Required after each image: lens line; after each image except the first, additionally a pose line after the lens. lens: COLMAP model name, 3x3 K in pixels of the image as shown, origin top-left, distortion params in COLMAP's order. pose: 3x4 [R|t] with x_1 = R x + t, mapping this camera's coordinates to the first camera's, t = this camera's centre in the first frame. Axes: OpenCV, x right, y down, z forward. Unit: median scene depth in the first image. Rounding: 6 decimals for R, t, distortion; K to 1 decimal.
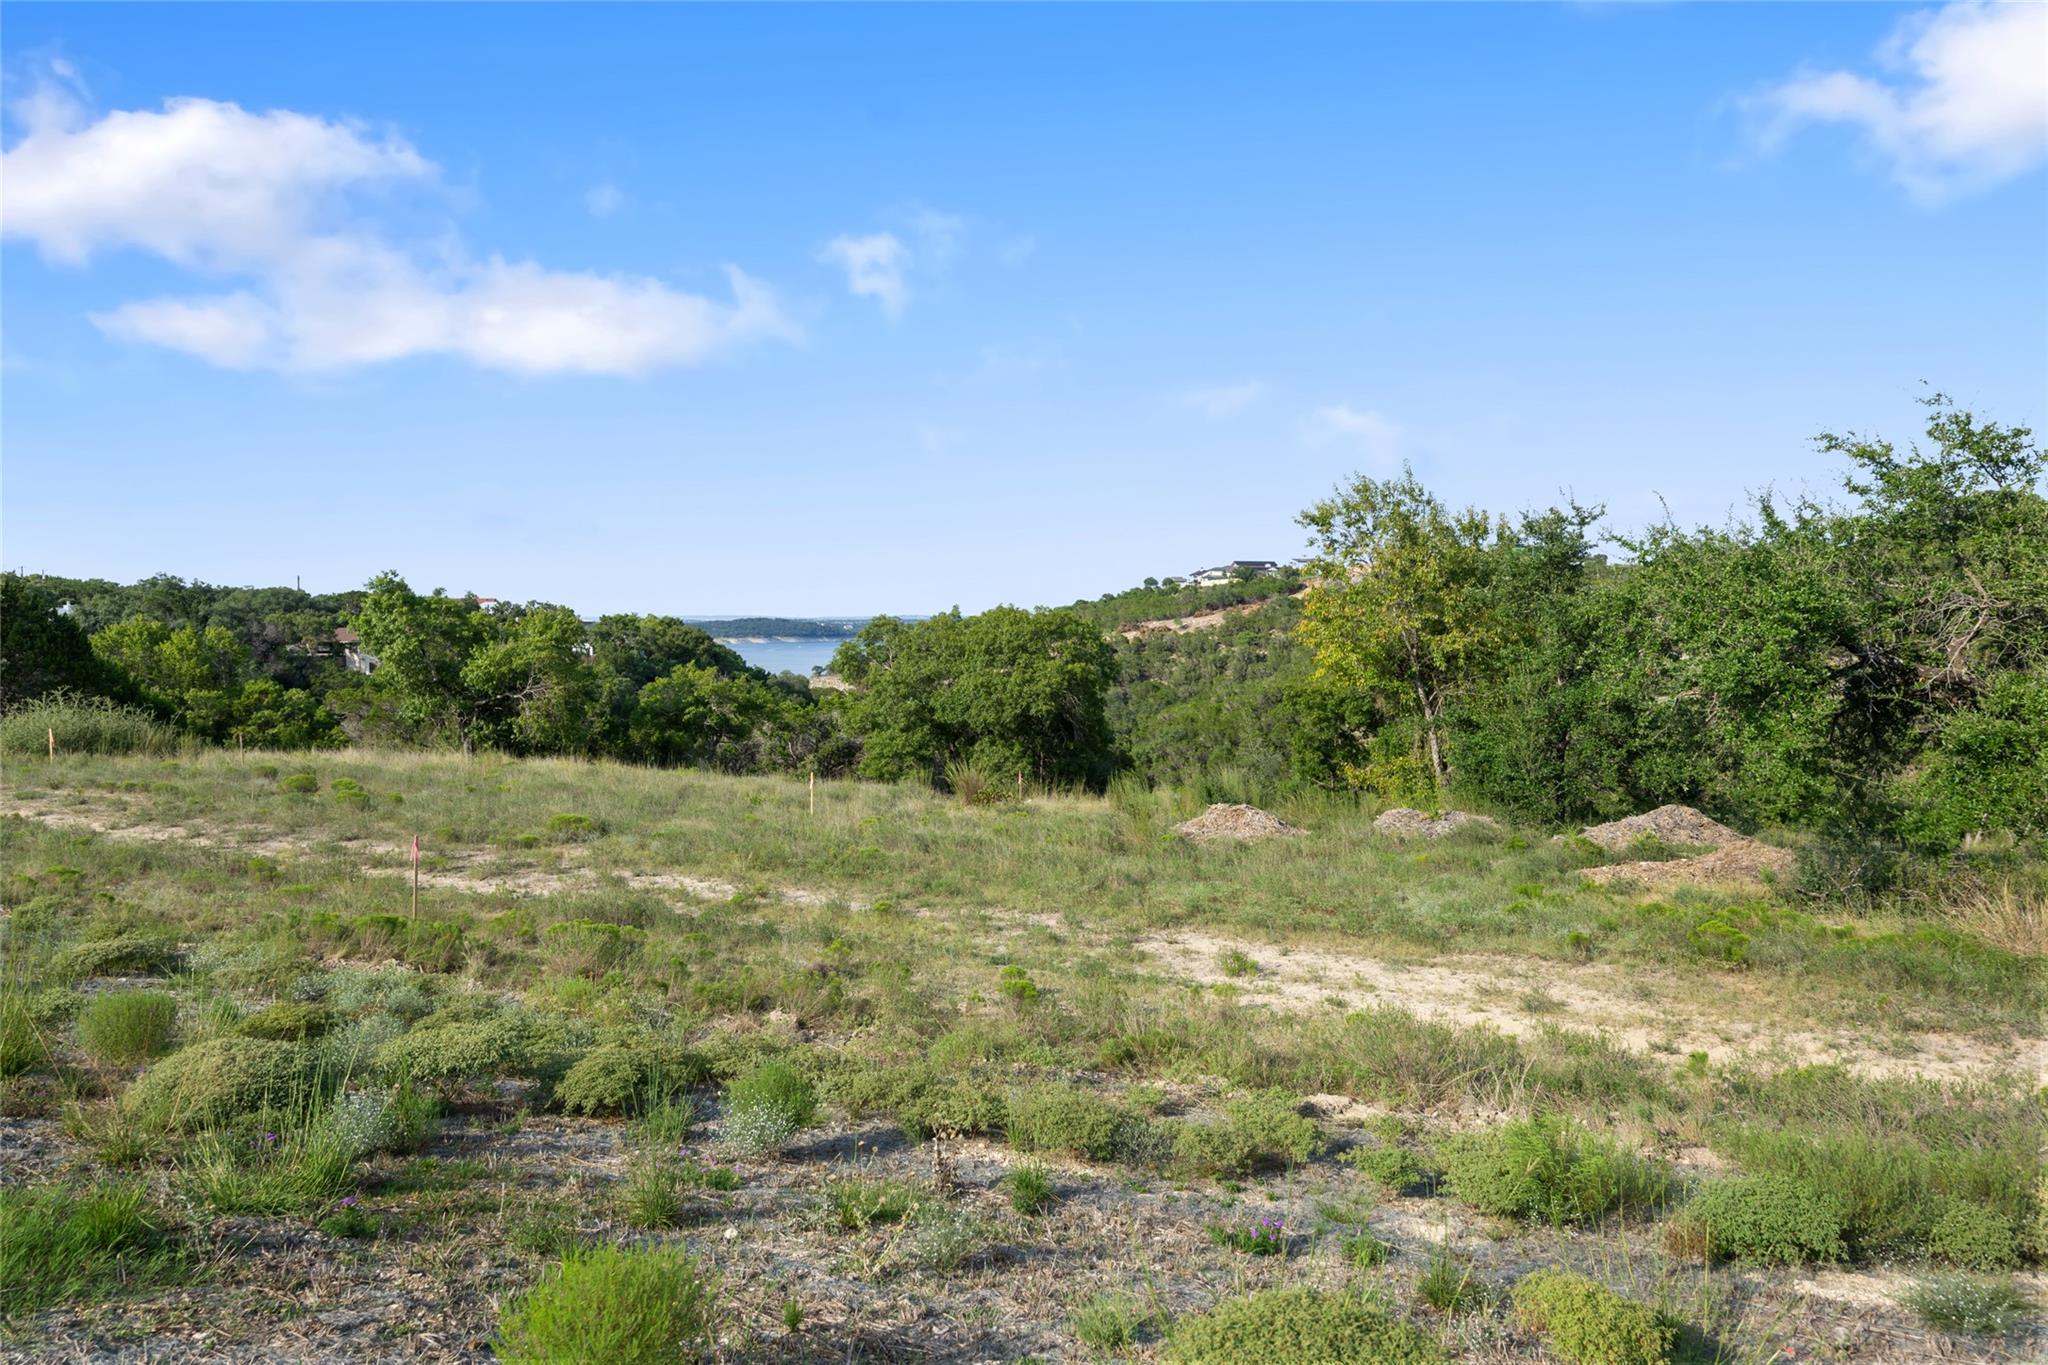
lens RADIAL K [[1268.9, 0, 1017.8], [0, 1268.9, 684.6], [0, 0, 1]] dist [-0.003112, -0.000264]
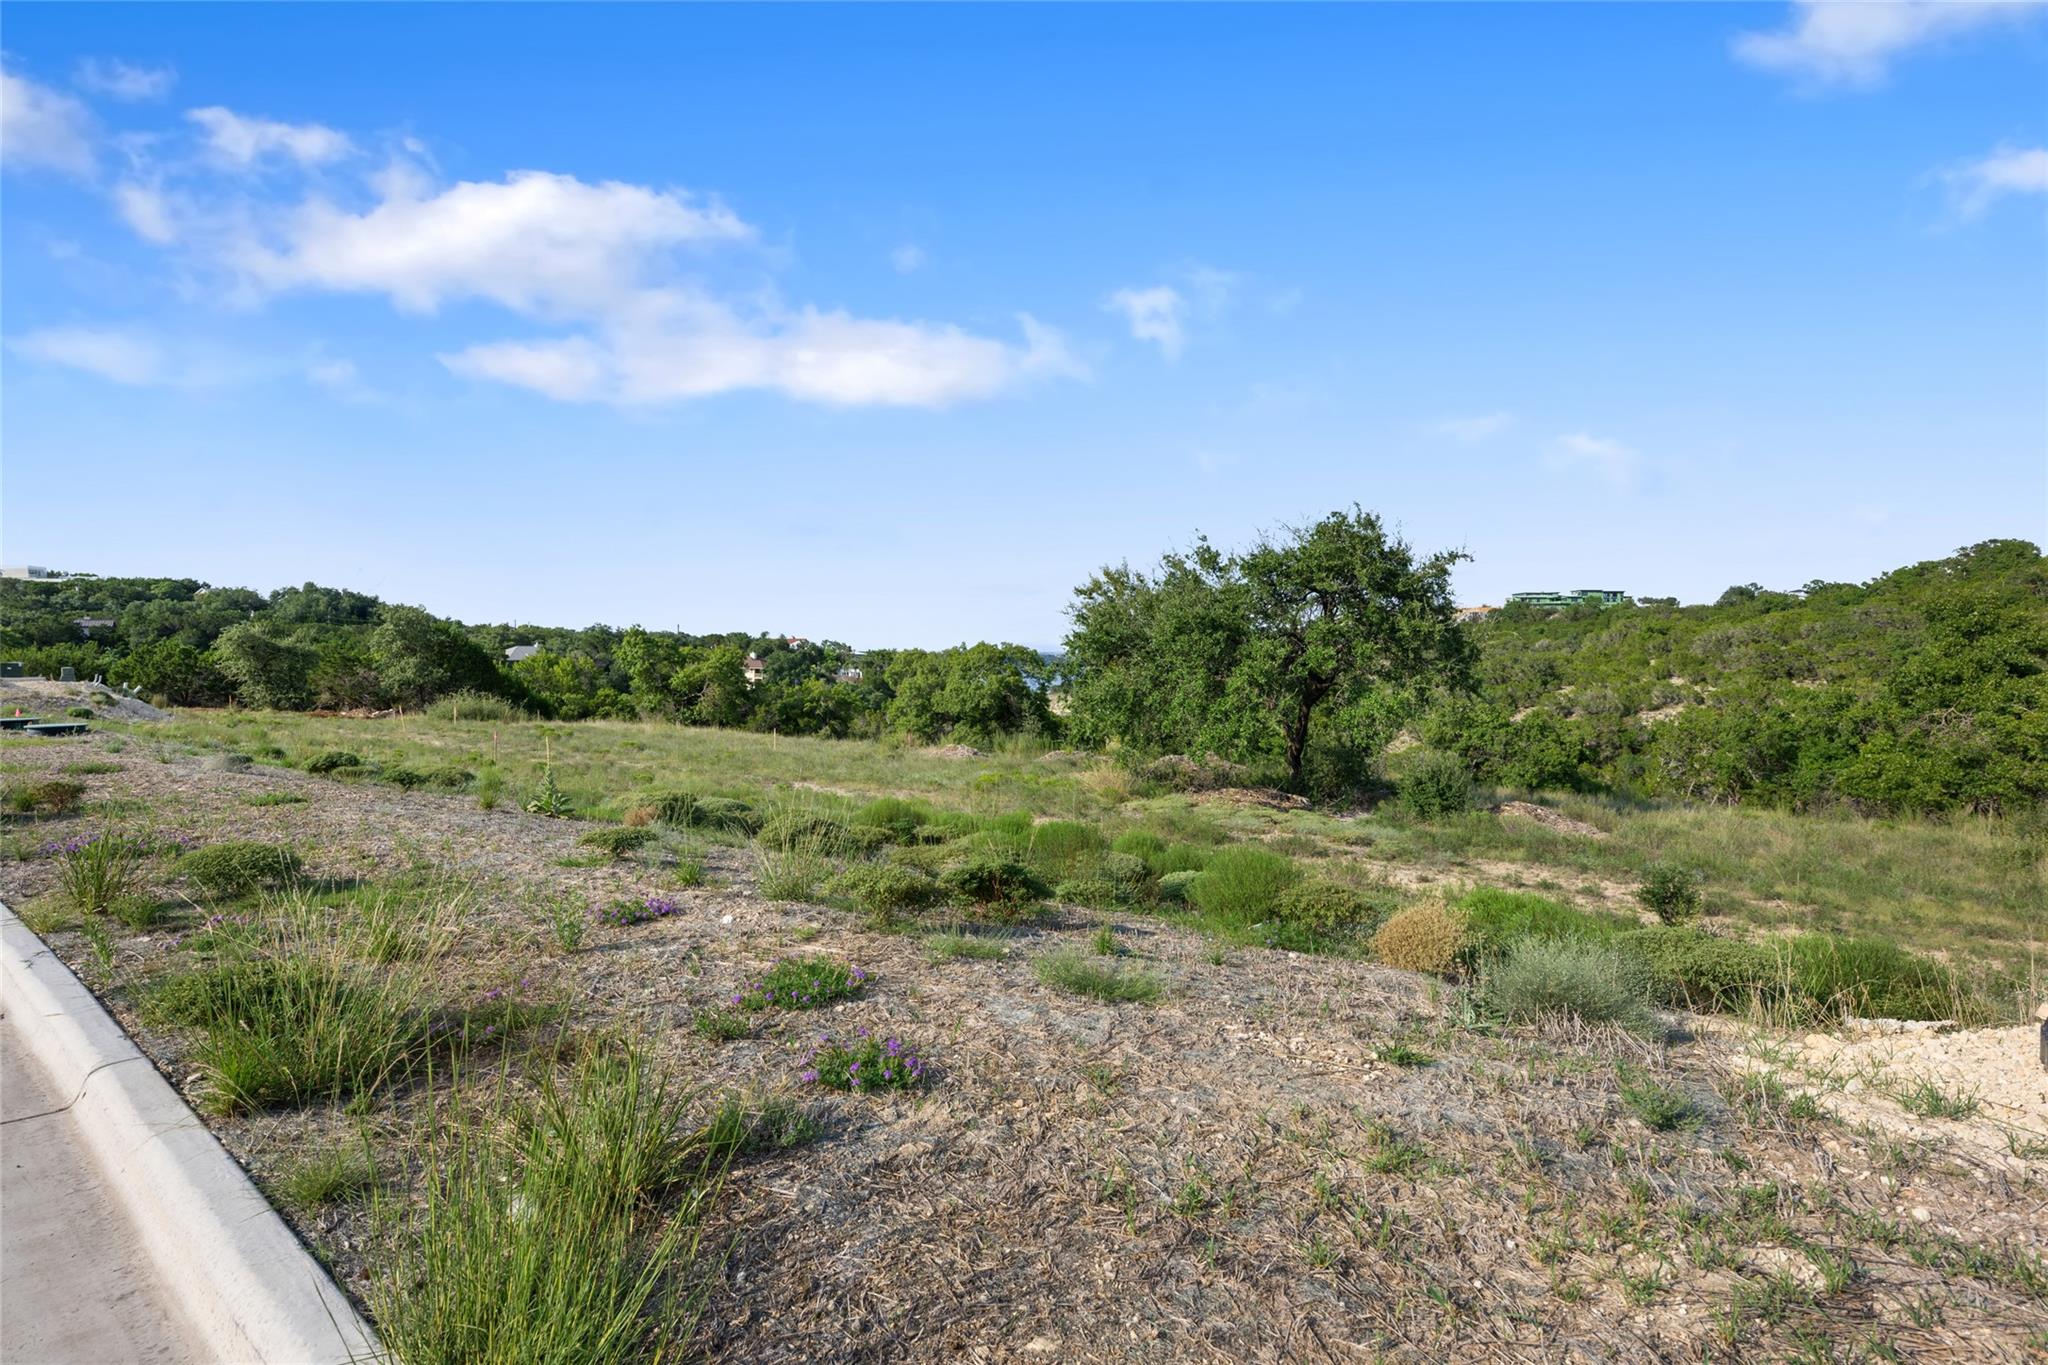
lens RADIAL K [[965.4, 0, 1016.6], [0, 965.4, 683.1], [0, 0, 1]] dist [0.000857, -0.000364]
pose [[0.980054, 0.003522, -0.198699, 0.332542], [-0.007486, 0.999788, -0.019203, 0.017159], [0.198589, 0.020308, 0.979872, -0.253682]]
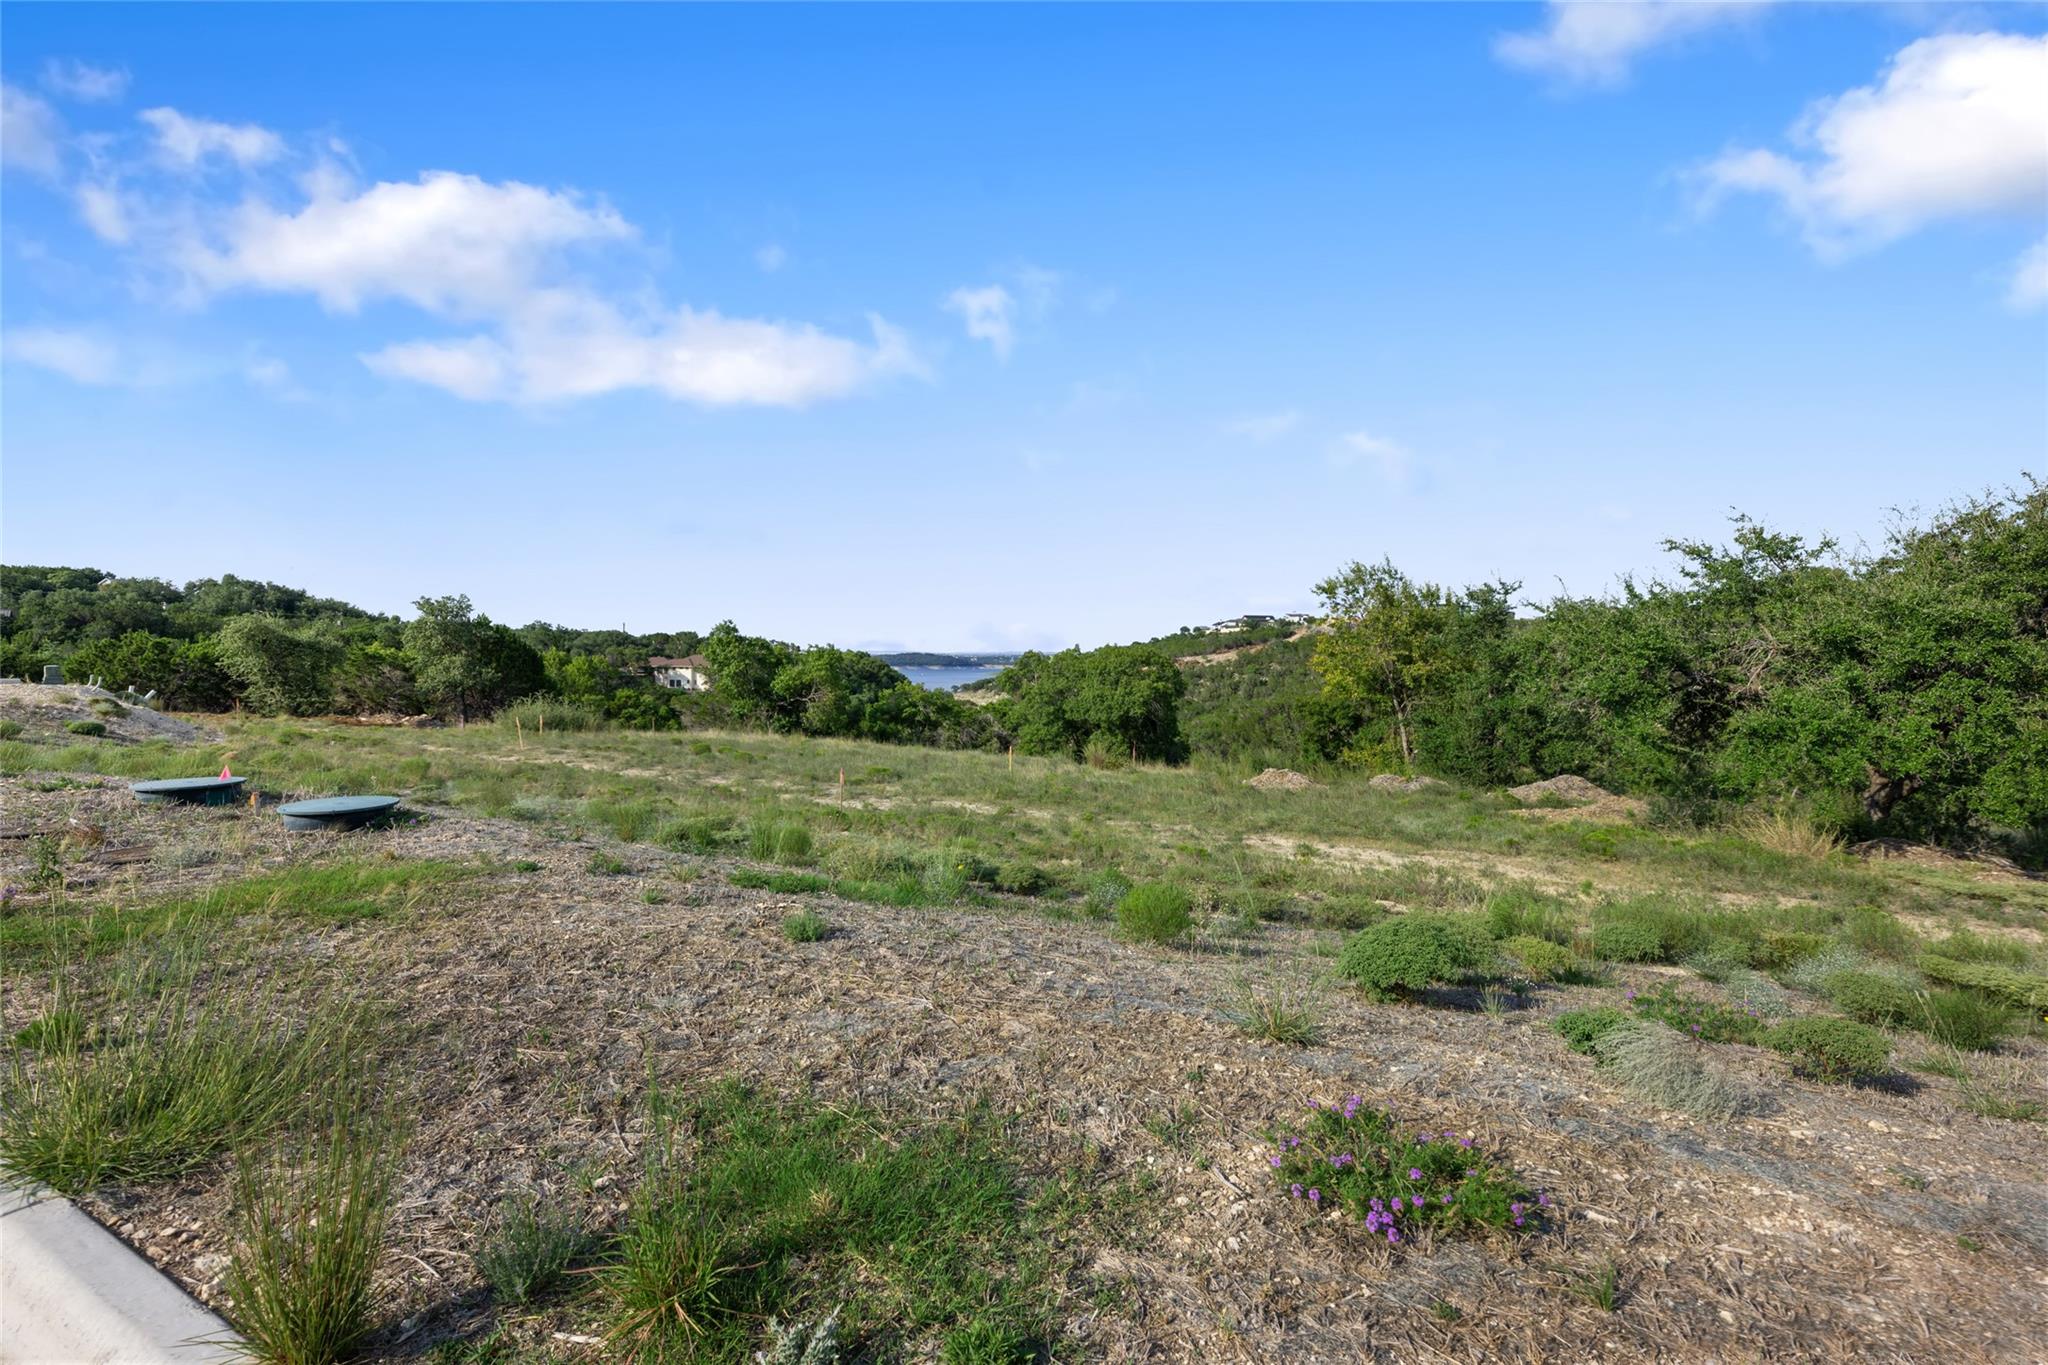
lens RADIAL K [[874.3, 0, 1018.0], [0, 874.3, 686.7], [0, 0, 1]] dist [-0.003681, 0.000227]
pose [[0.996632, 0.009891, -0.081403, -0.042166], [-0.011090, 0.999836, -0.014291, 0.006157], [0.081249, 0.015146, 0.996579, -0.075905]]
